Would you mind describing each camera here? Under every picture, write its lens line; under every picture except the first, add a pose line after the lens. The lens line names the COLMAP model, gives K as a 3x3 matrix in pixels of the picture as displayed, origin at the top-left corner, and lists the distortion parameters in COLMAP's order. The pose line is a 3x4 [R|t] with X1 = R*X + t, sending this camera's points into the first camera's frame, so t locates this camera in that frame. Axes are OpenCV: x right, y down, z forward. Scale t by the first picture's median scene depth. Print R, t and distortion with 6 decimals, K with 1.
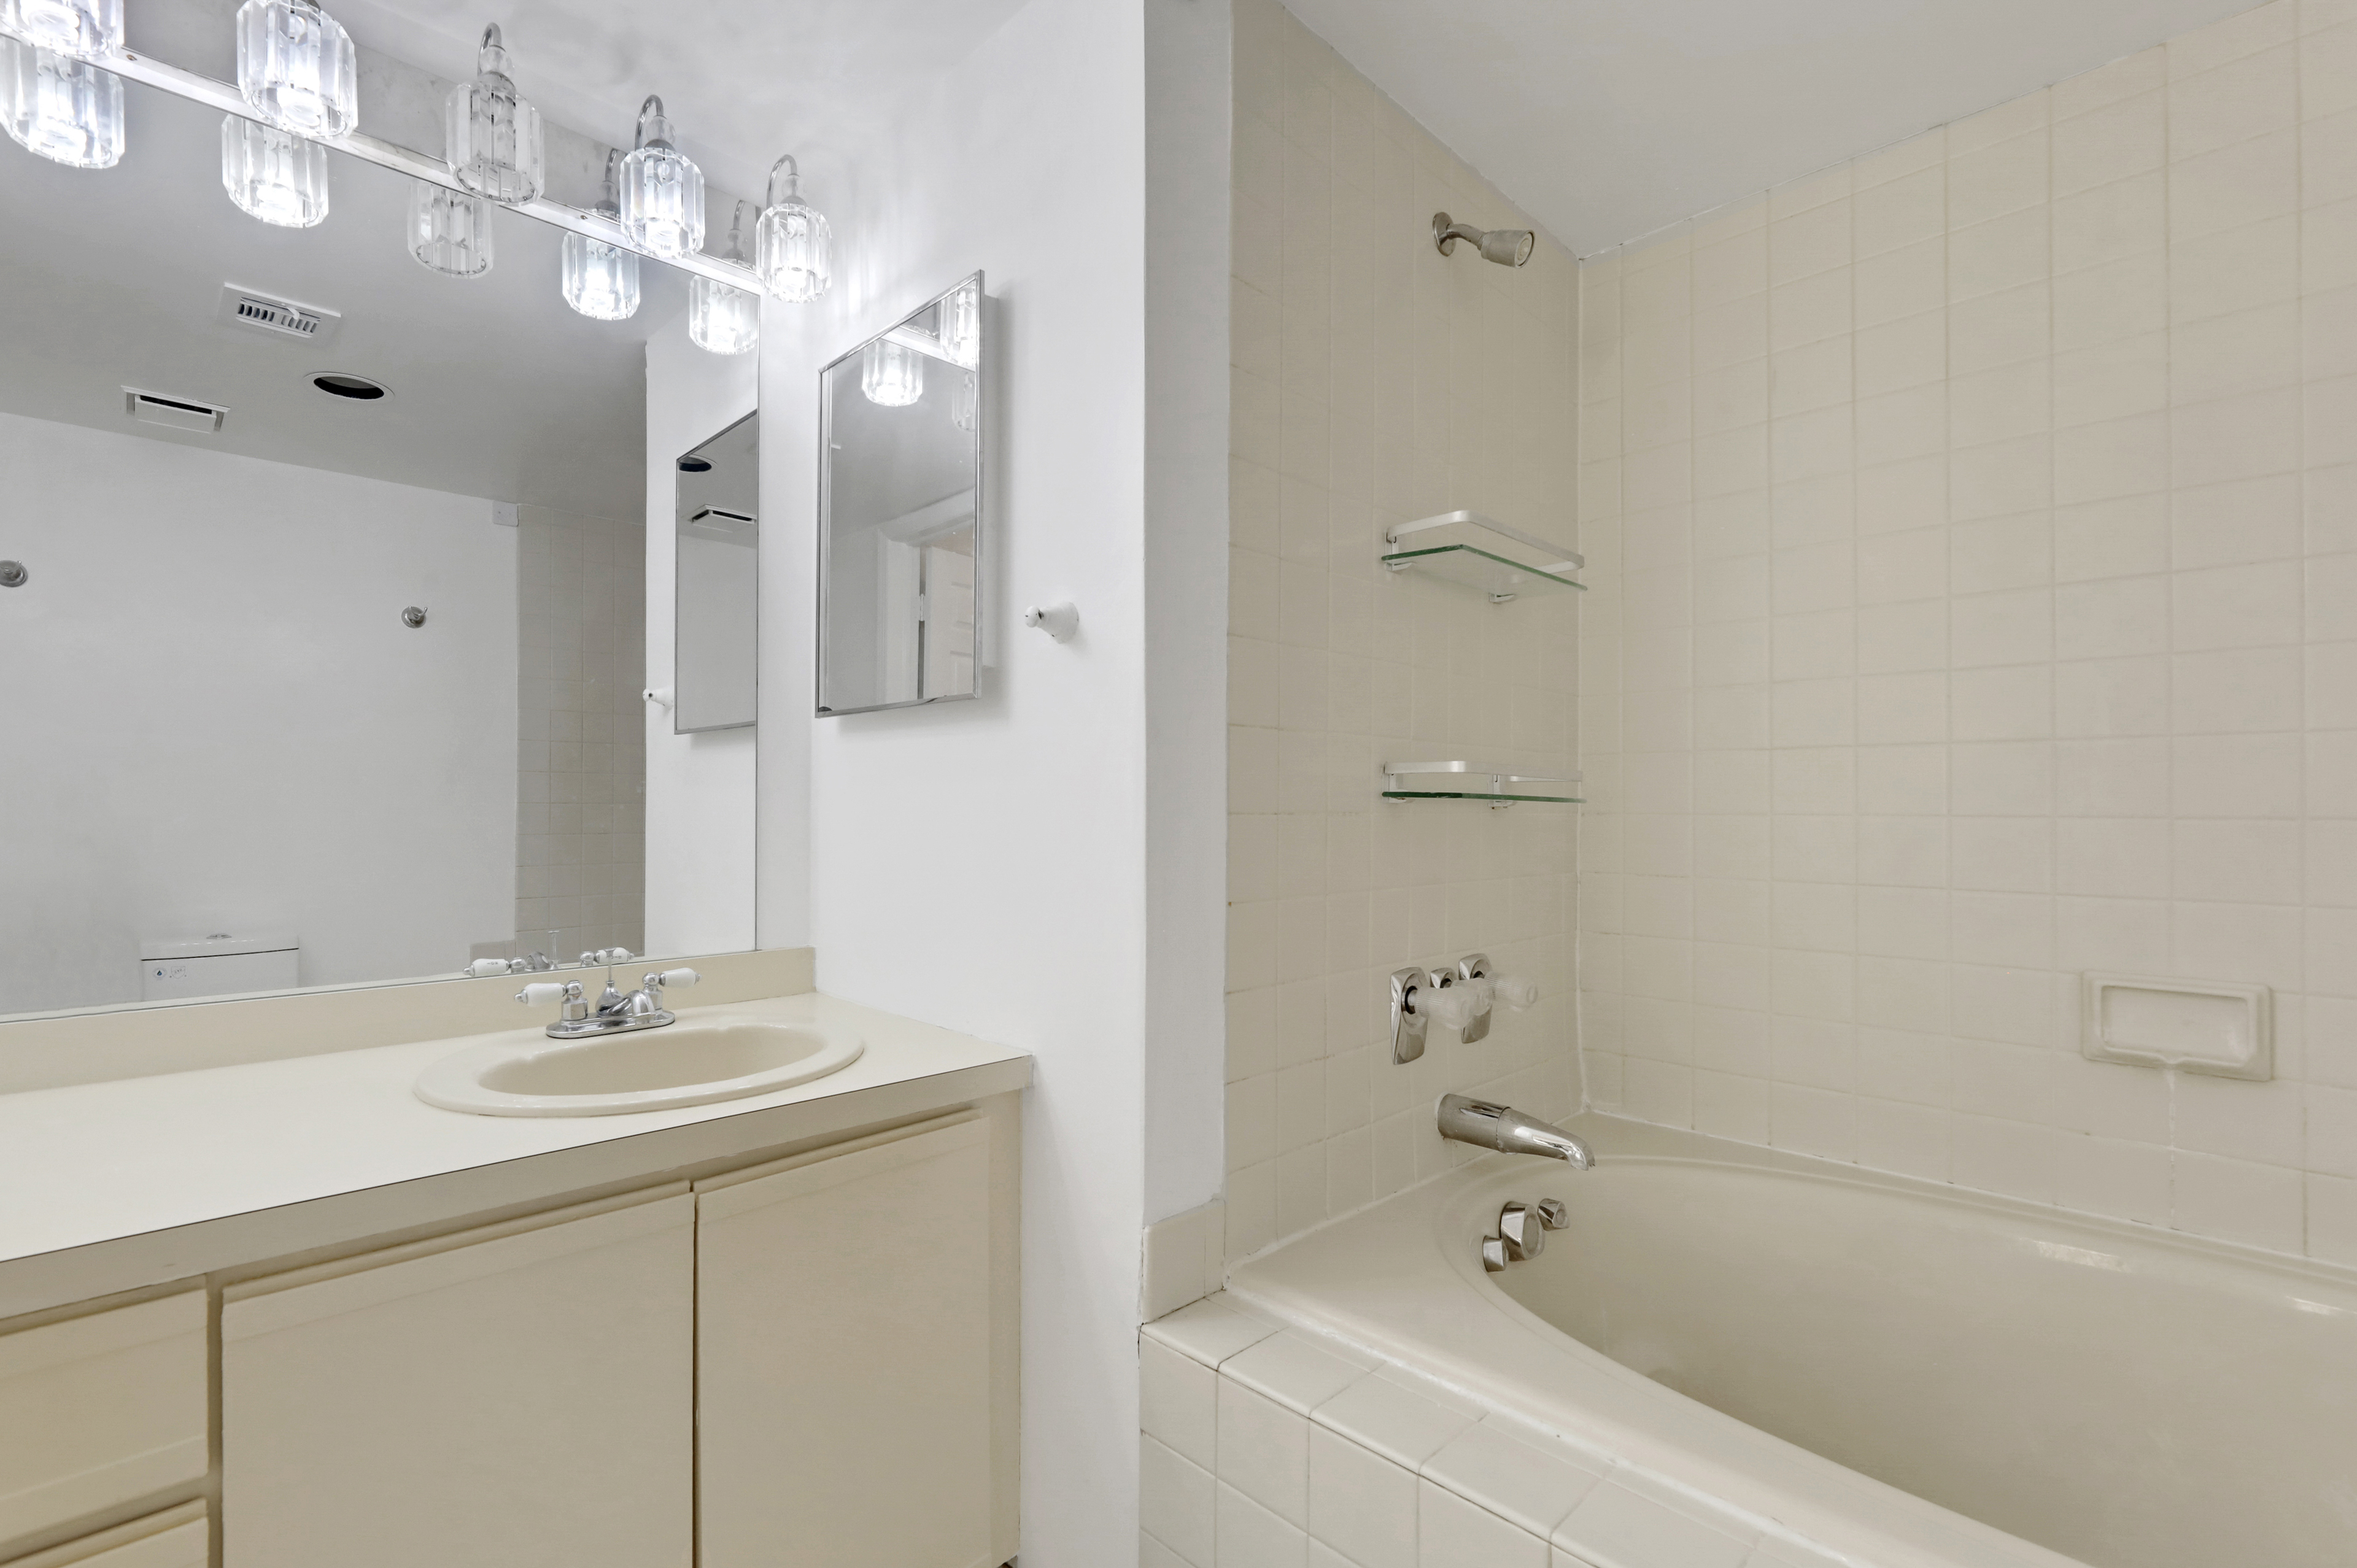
lens RADIAL K [[1042.7, 0, 1177.6], [0, 1042.7, 805.3], [0, 0, 1]] dist [-0.000270, 0.000213]
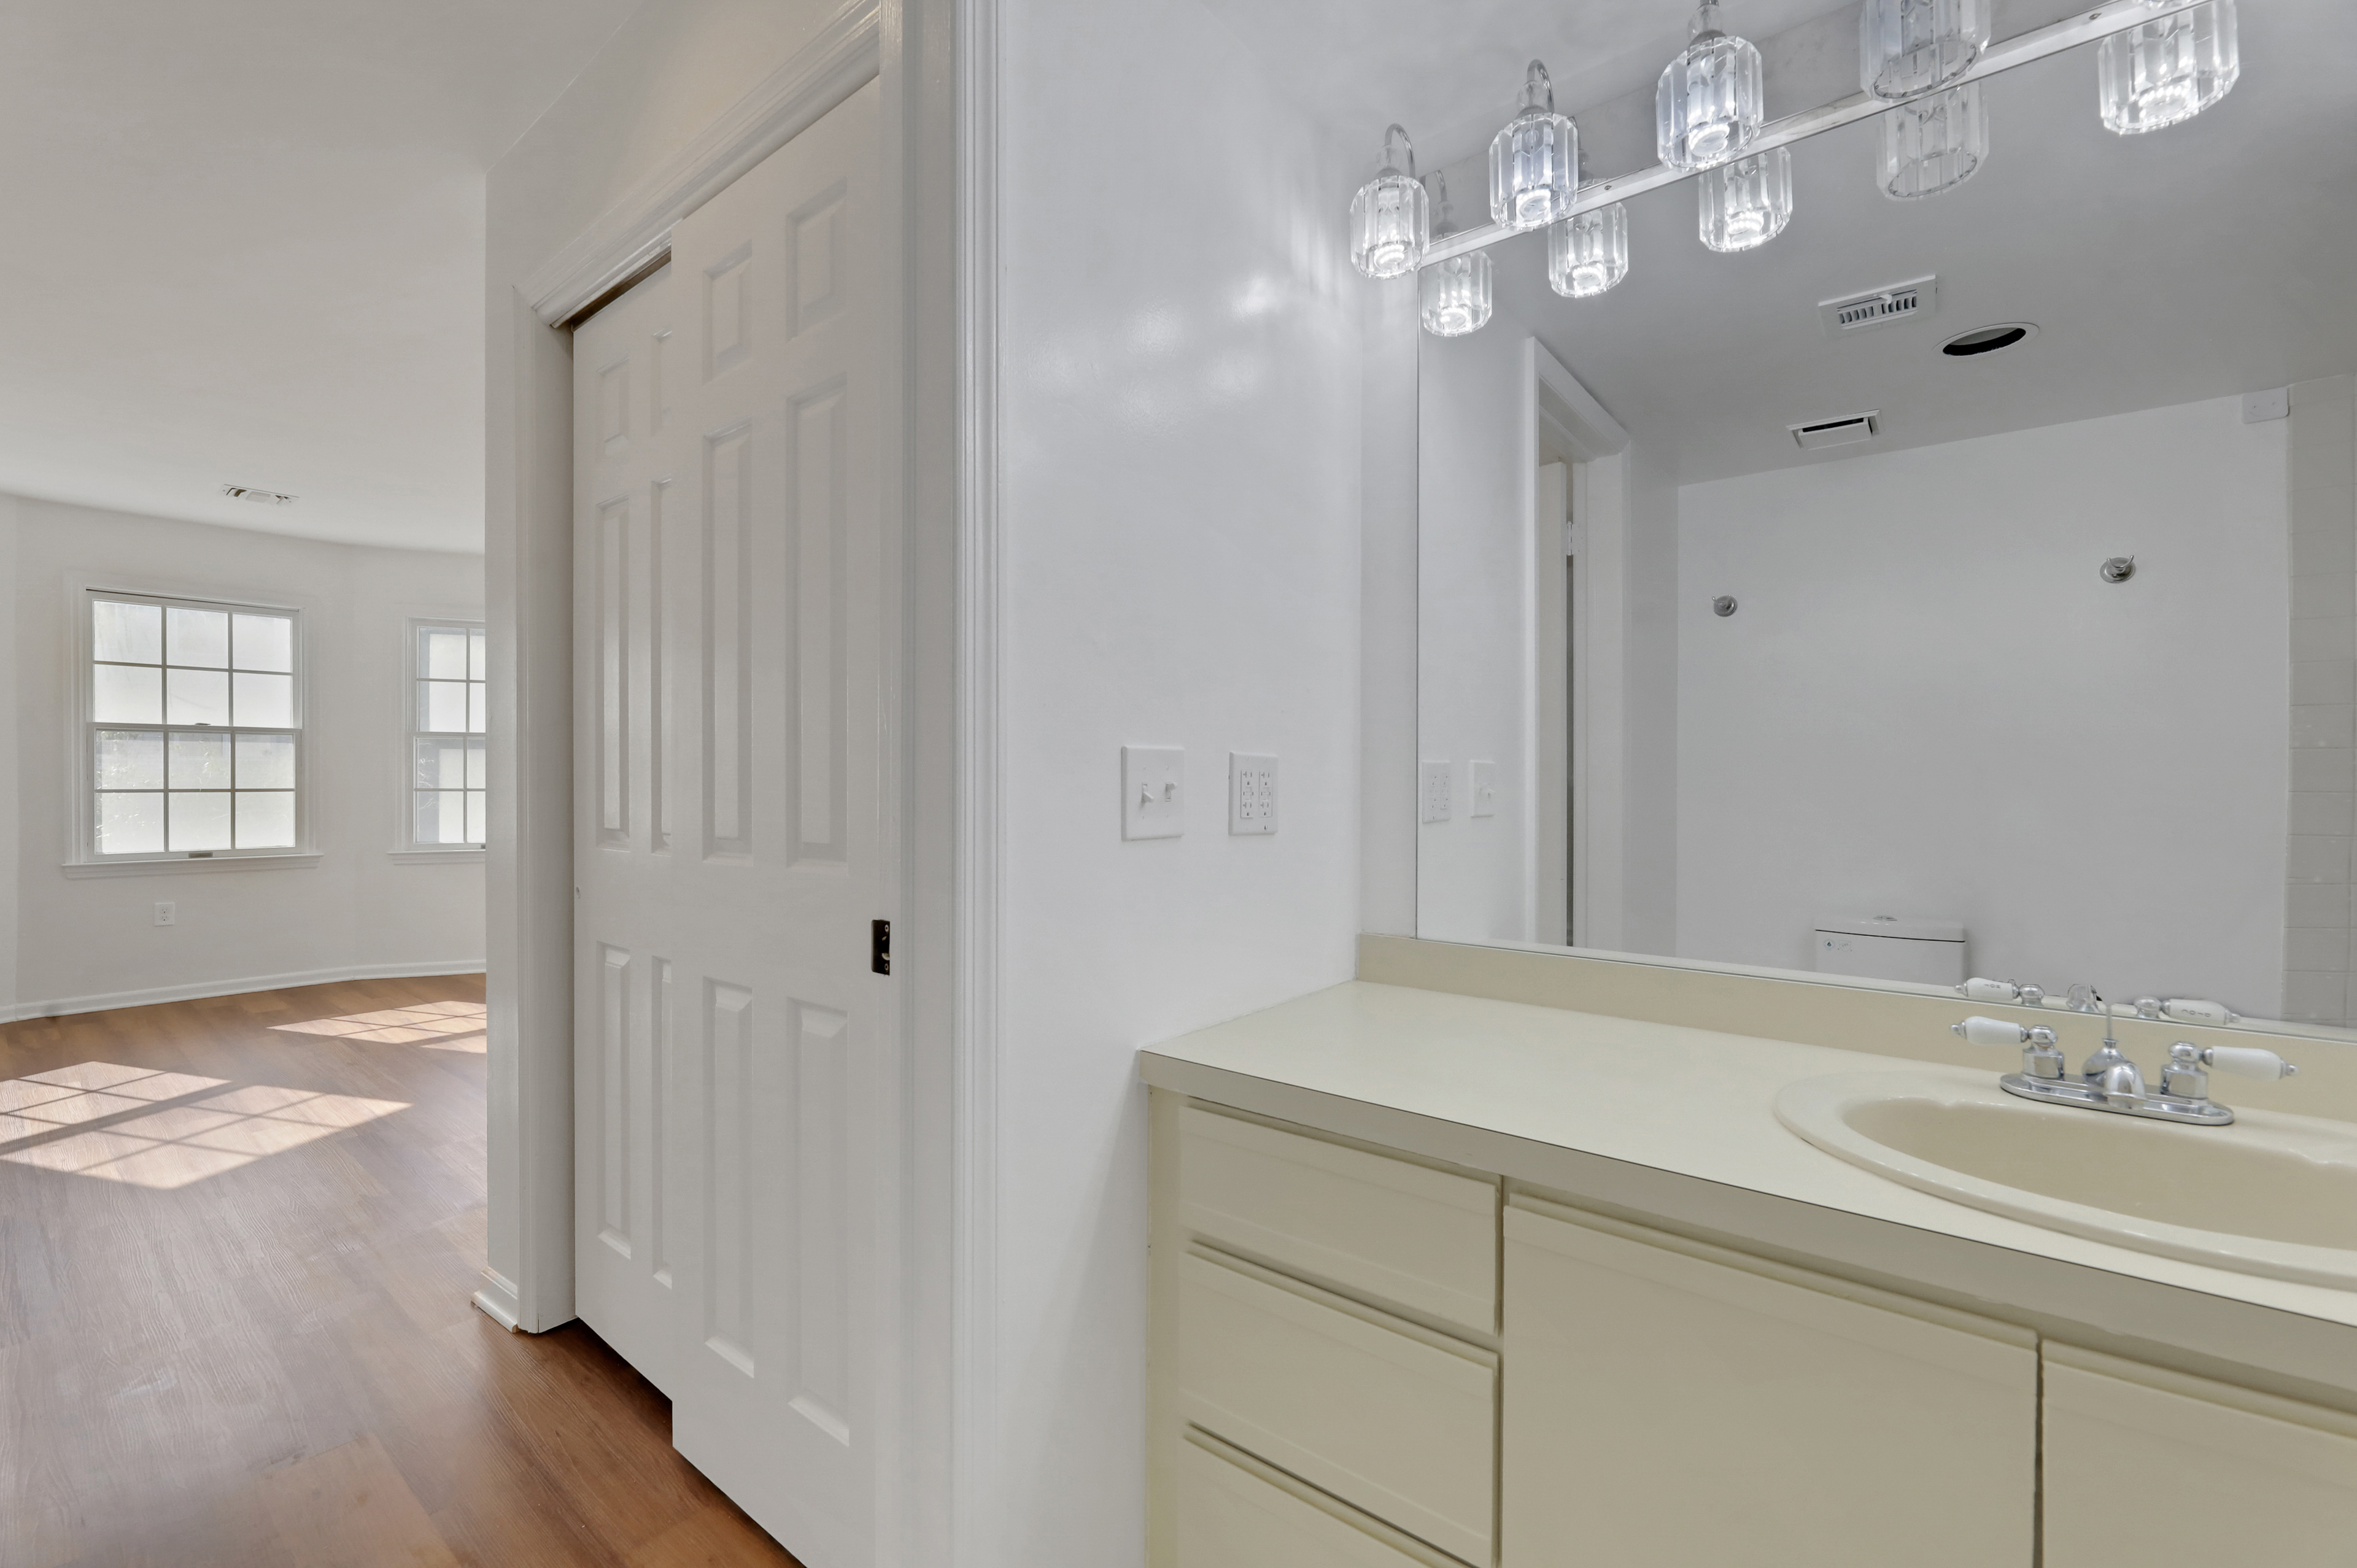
lens RADIAL K [[1124.1, 0, 1178.5], [0, 1124.1, 784.0], [0, 0, 1]] dist [-0.000300, -0.000063]
pose [[0.046825, 0.002675, -0.998900, 0.366989], [-0.005081, 0.999984, 0.002440, -0.016103], [0.998890, 0.004961, 0.046837, 0.527604]]
